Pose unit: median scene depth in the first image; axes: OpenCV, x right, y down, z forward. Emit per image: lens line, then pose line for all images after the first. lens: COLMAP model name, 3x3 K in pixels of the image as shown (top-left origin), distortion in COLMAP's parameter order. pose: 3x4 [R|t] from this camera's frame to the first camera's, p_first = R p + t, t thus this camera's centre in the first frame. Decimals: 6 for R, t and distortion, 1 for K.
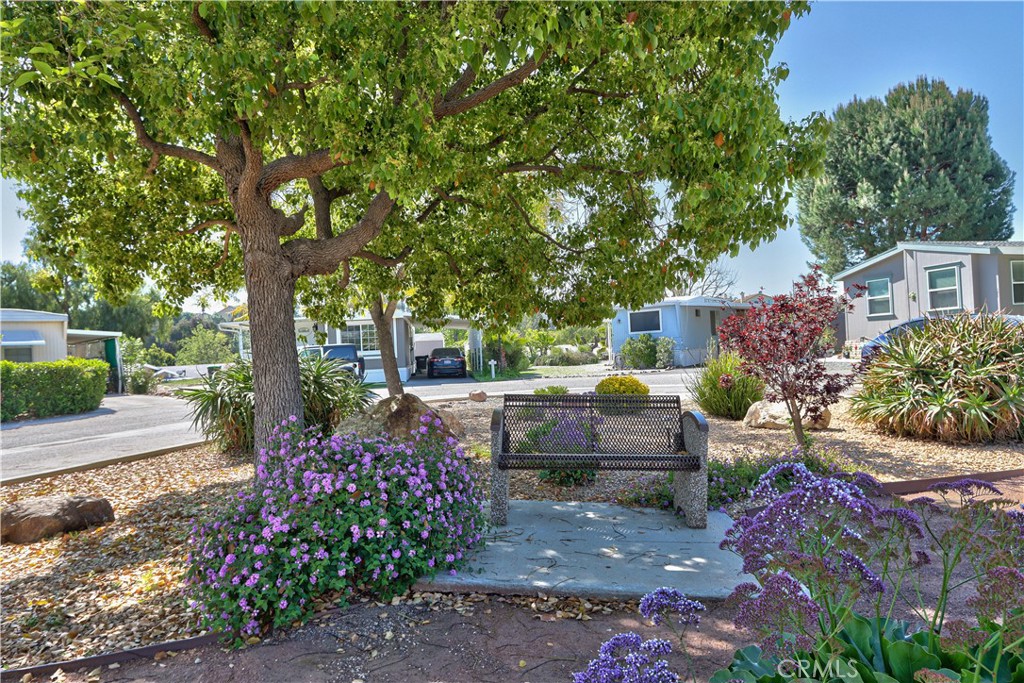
lens RADIAL K [[637.5, 0, 510.6], [0, 637.5, 337.7], [0, 0, 1]] dist [-0.015733, 0.001858]
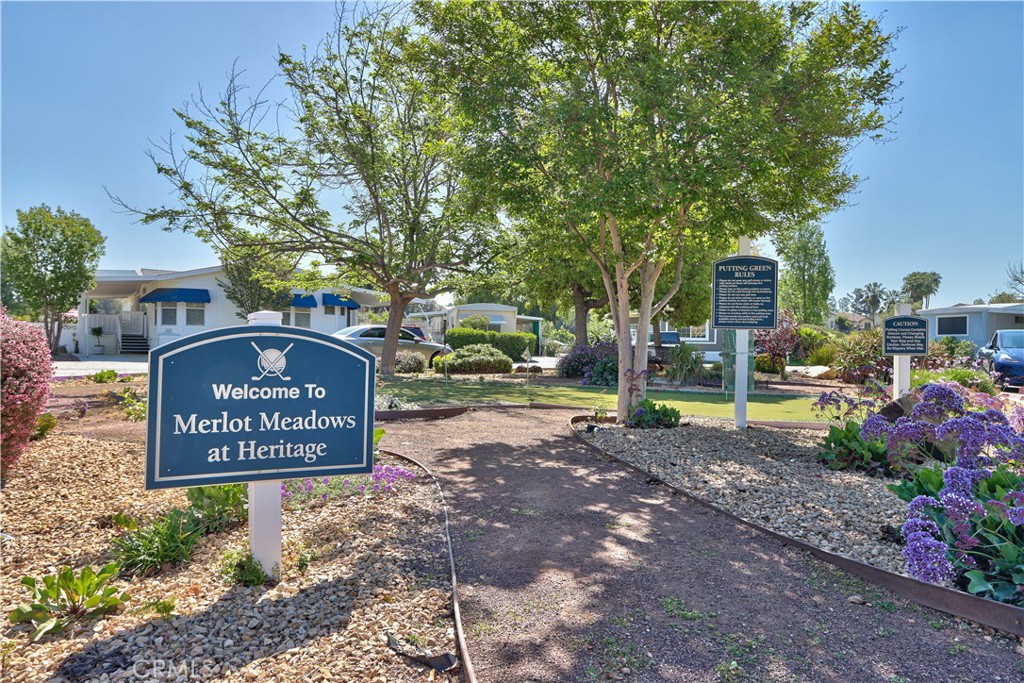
lens RADIAL K [[637.5, 0, 512.0], [0, 637.5, 338.8], [0, 0, 1]] dist [-0.015733, 0.001858]
pose [[0.828071, 0.057030, -0.557714, 0.238338], [-0.046889, 0.998372, 0.032472, -0.004087], [0.558658, -0.000738, 0.829398, -0.403737]]
